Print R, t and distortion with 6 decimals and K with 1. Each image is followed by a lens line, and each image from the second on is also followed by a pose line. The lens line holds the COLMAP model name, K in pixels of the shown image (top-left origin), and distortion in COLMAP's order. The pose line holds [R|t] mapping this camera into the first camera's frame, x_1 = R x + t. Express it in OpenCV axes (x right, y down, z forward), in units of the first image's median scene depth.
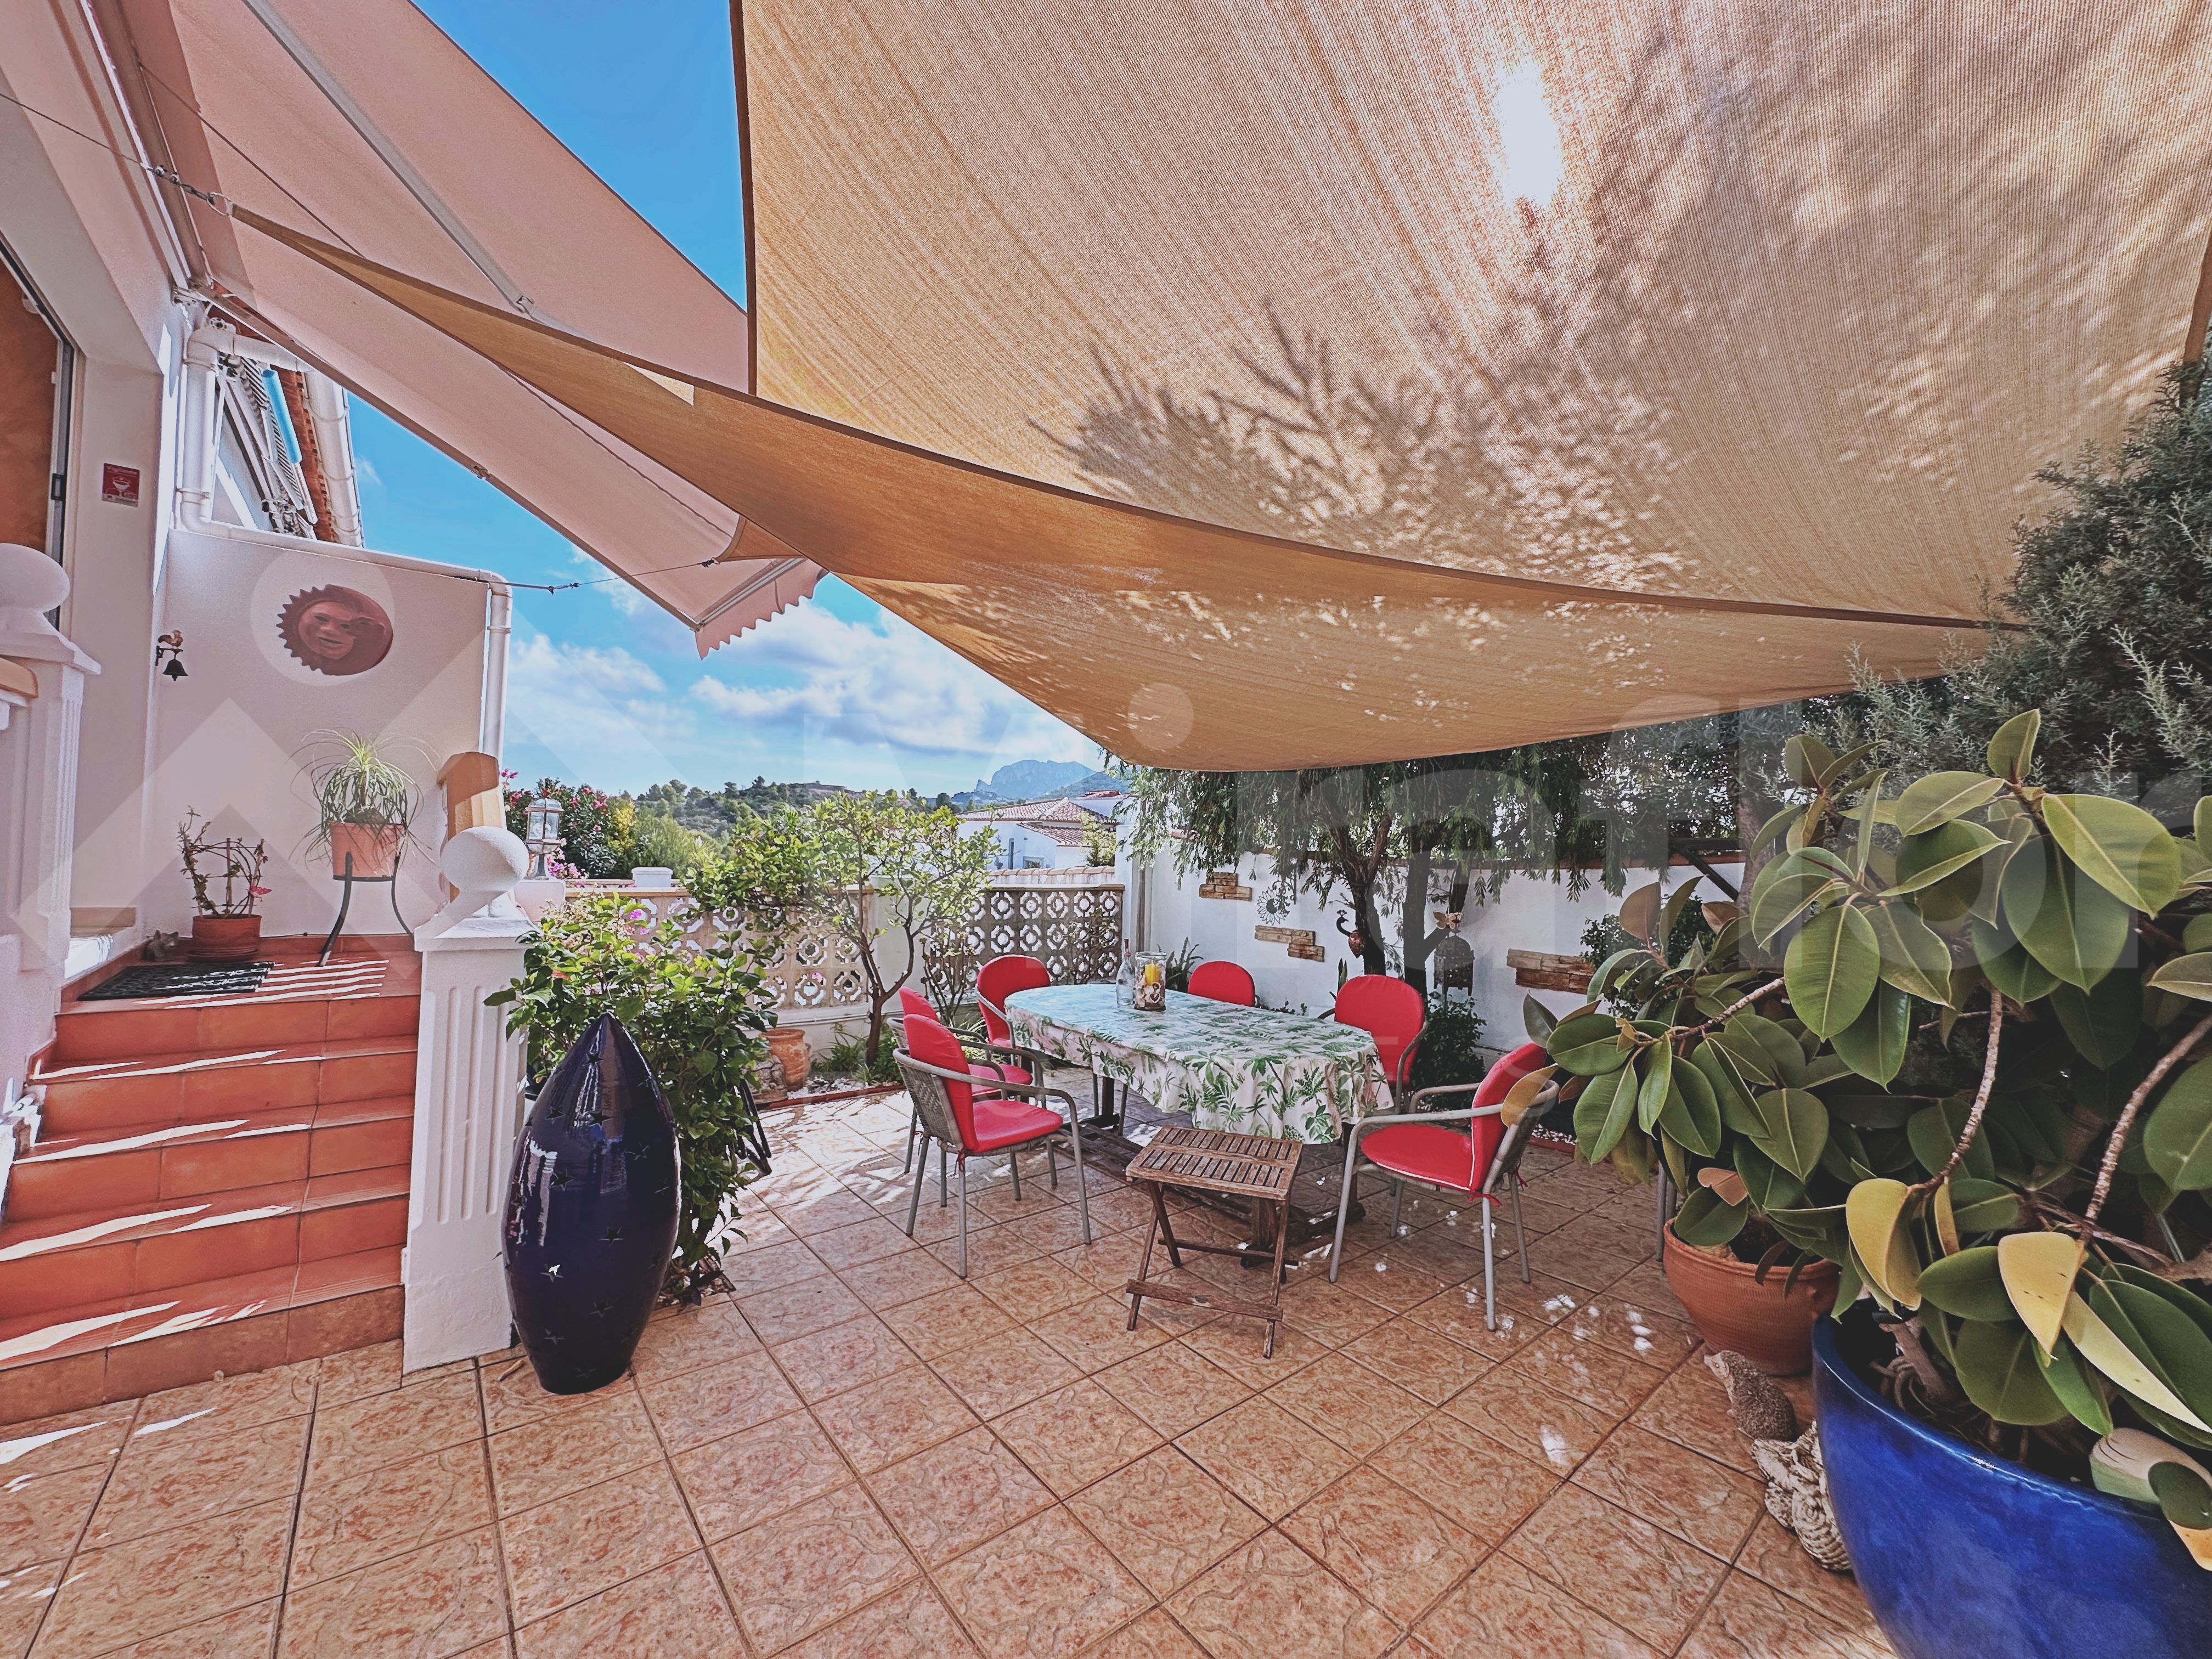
lens RADIAL K [[885.9, 0, 1104.5], [0, 885.9, 832.6], [0, 0, 1]] dist [-0.004730, 0.001324]
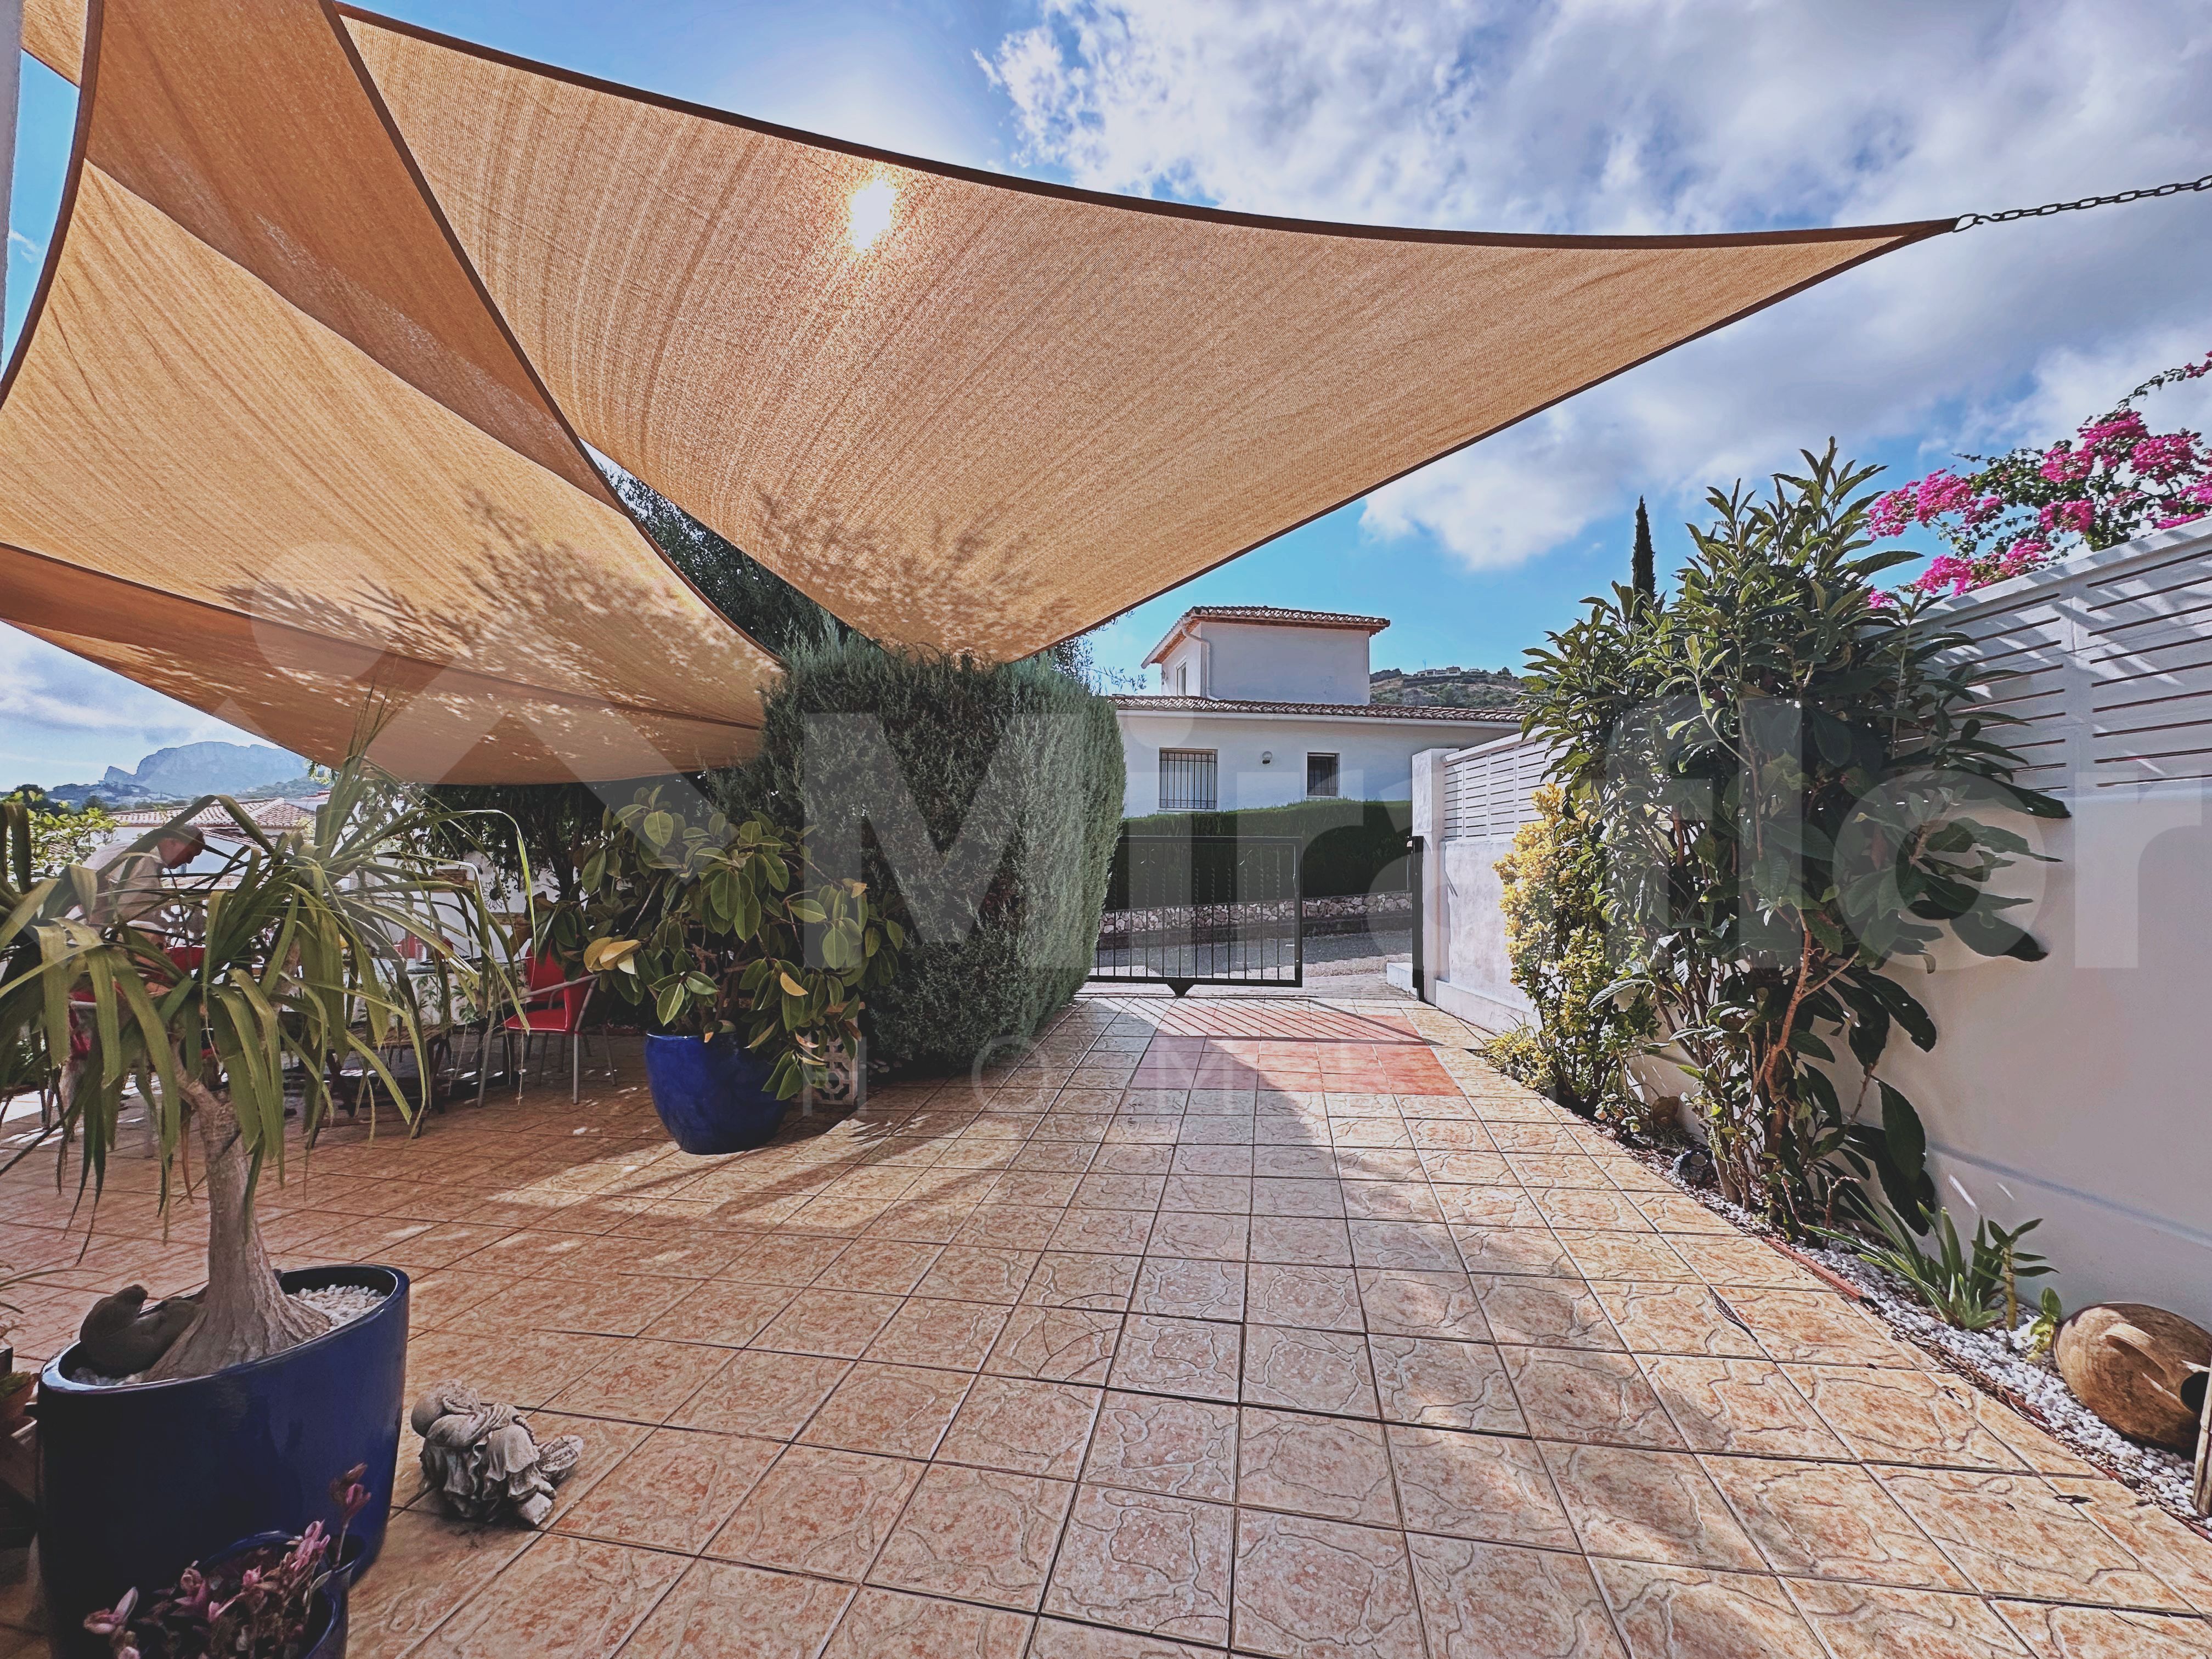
lens RADIAL K [[885.9, 0, 1104.5], [0, 885.9, 832.6], [0, 0, 1]] dist [-0.004730, 0.001324]
pose [[0.761899, 0.001959, 0.647693, 0.061992], [0.004764, 0.999951, -0.008628, 0.019999], [-0.647679, 0.009659, 0.761852, -0.734089]]
